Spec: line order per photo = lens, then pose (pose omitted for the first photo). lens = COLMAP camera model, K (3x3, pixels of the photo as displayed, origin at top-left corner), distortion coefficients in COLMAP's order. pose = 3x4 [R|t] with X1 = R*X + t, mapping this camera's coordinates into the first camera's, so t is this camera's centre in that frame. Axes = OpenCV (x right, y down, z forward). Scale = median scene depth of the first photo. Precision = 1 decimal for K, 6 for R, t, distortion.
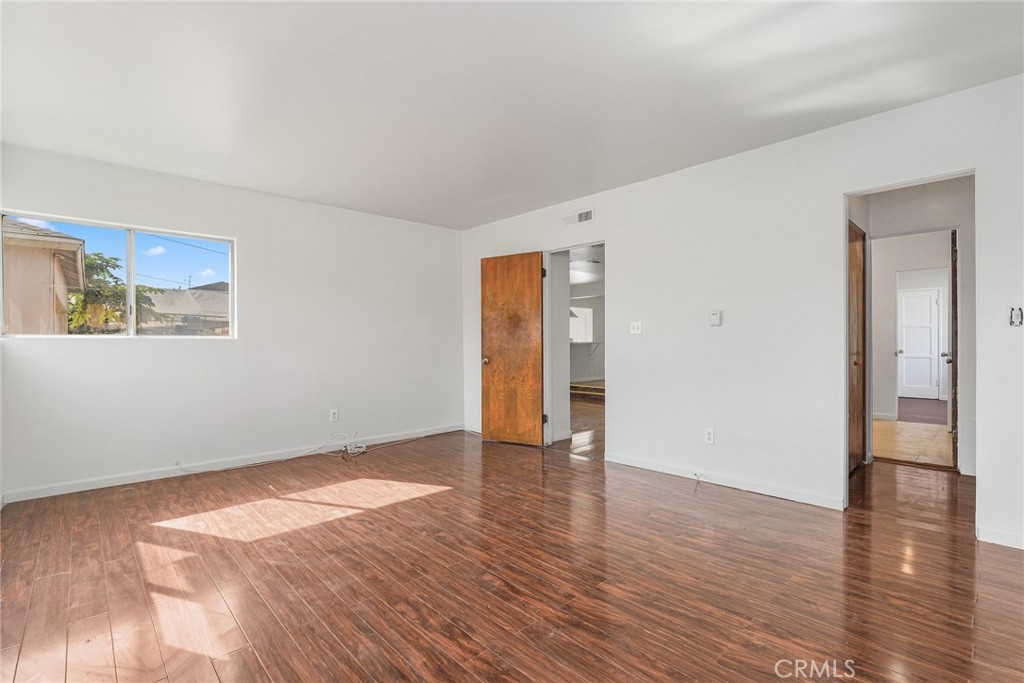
lens RADIAL K [[482.9, 0, 526.0], [0, 482.9, 343.5], [0, 0, 1]] dist [-0.001558, -0.000055]
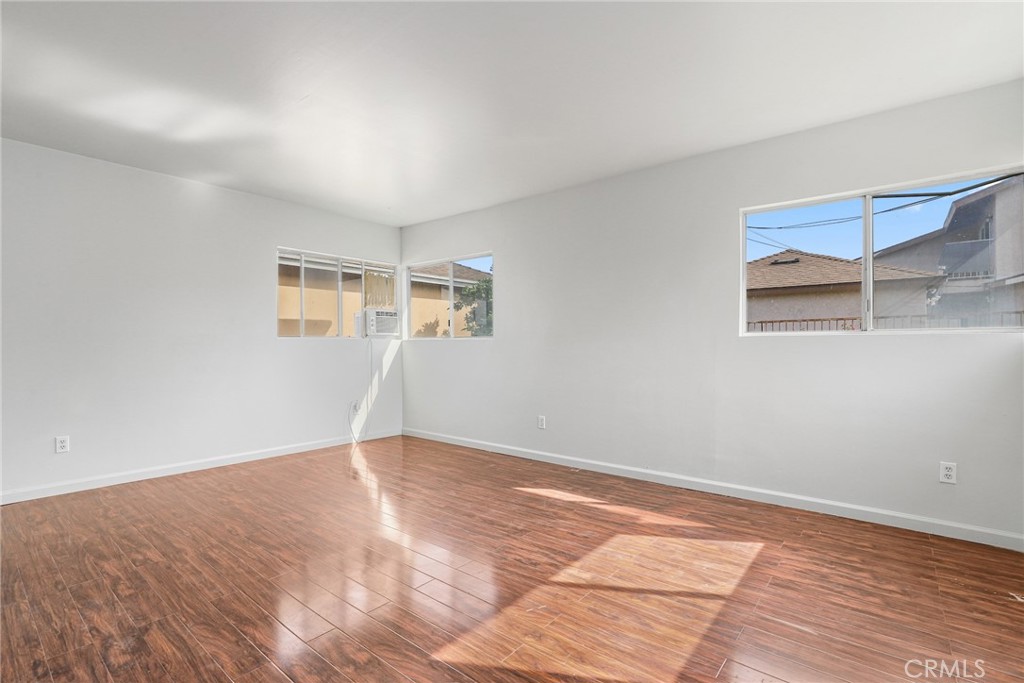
lens RADIAL K [[482.9, 0, 526.0], [0, 482.9, 343.5], [0, 0, 1]] dist [-0.001558, -0.000055]
pose [[-0.991609, 0.009289, -0.128941, -0.244874], [0.009143, 0.999957, 0.001728, -0.001590], [0.128951, 0.000534, -0.991651, 1.939166]]
